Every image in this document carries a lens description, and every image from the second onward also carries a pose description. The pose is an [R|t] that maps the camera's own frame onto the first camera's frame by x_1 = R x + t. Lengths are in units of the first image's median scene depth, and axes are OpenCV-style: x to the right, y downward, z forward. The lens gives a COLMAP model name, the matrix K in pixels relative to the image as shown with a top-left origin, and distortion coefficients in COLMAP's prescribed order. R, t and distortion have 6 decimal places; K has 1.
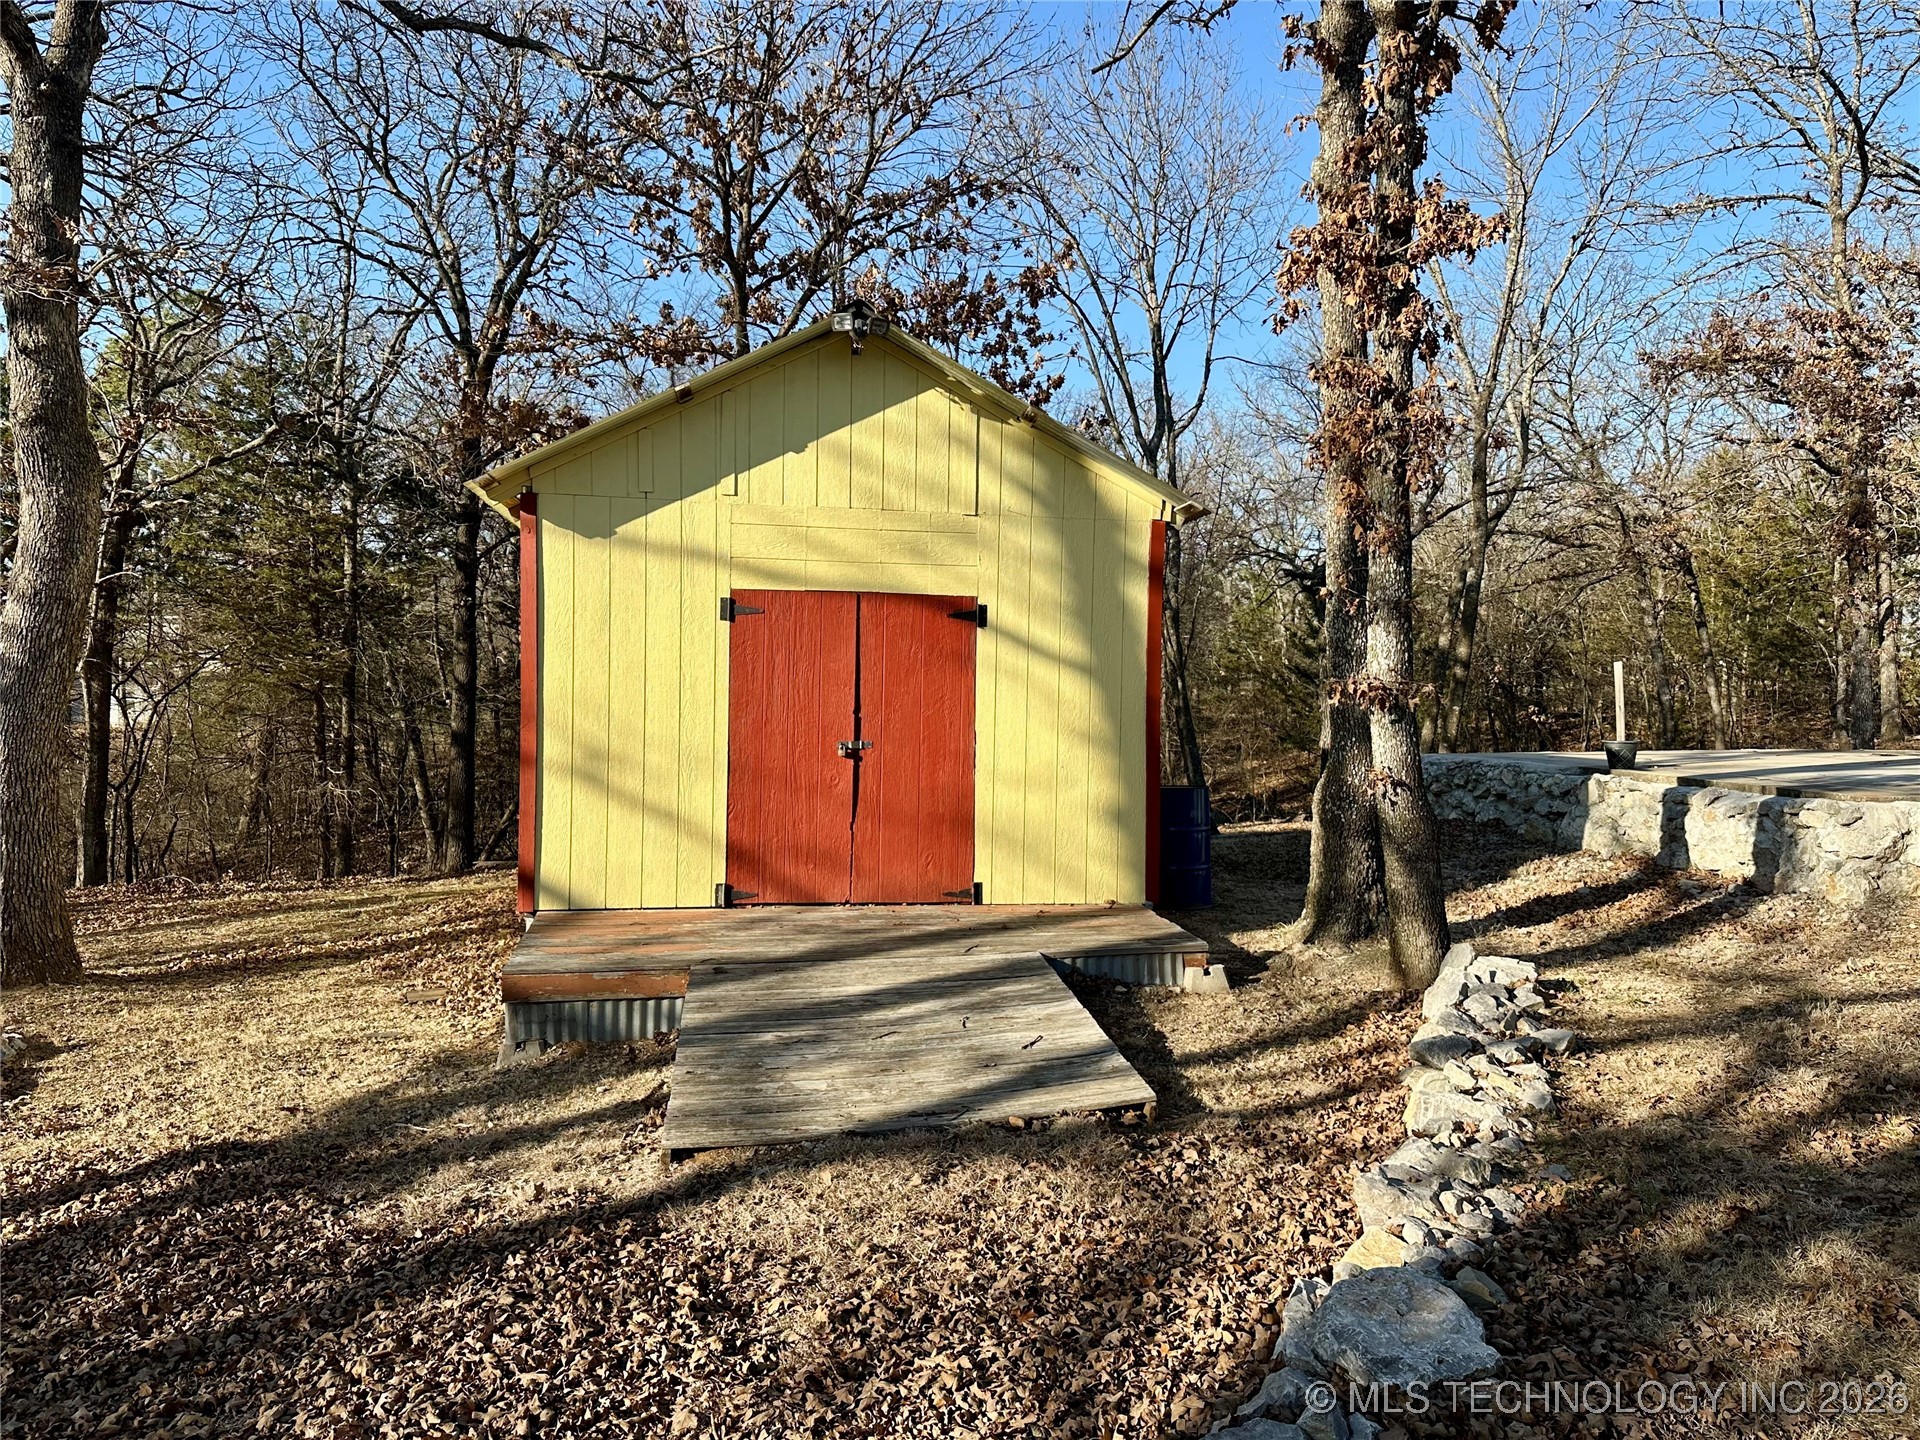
lens RADIAL K [[1330.9, 0, 958.3], [0, 1330.9, 719.1], [0, 0, 1]] dist [0.087374, -0.104917]
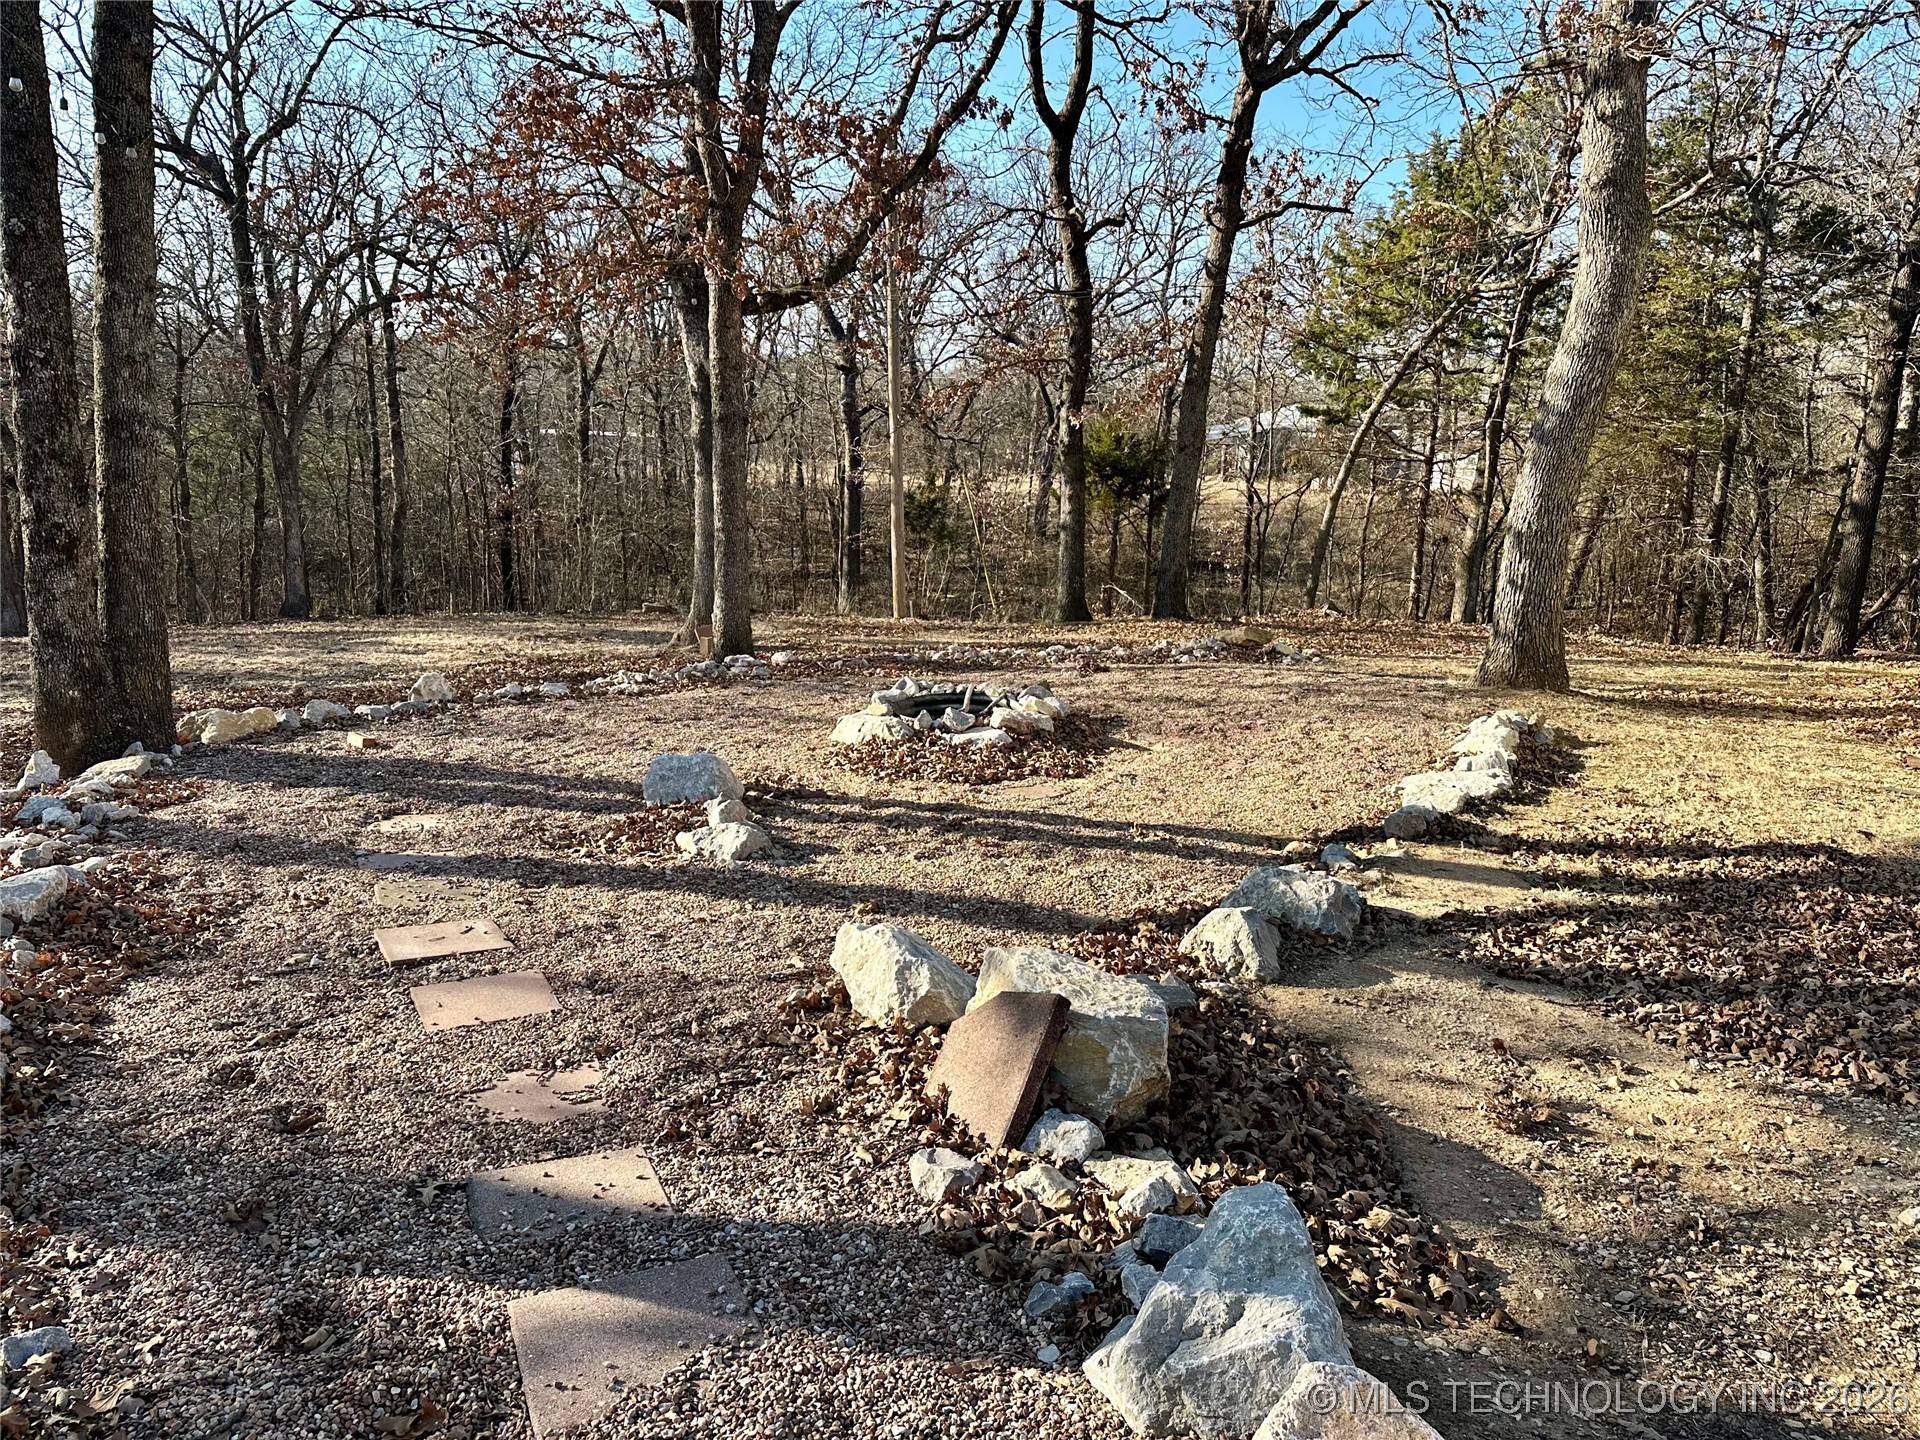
lens RADIAL K [[1330.9, 0, 958.3], [0, 1330.9, 719.1], [0, 0, 1]] dist [0.087374, -0.104917]
pose [[0.646802, 0.174352, -0.742461, -0.097883], [-0.051624, 0.981294, 0.185465, 0.022470], [0.760909, -0.081630, 0.643704, -0.110489]]
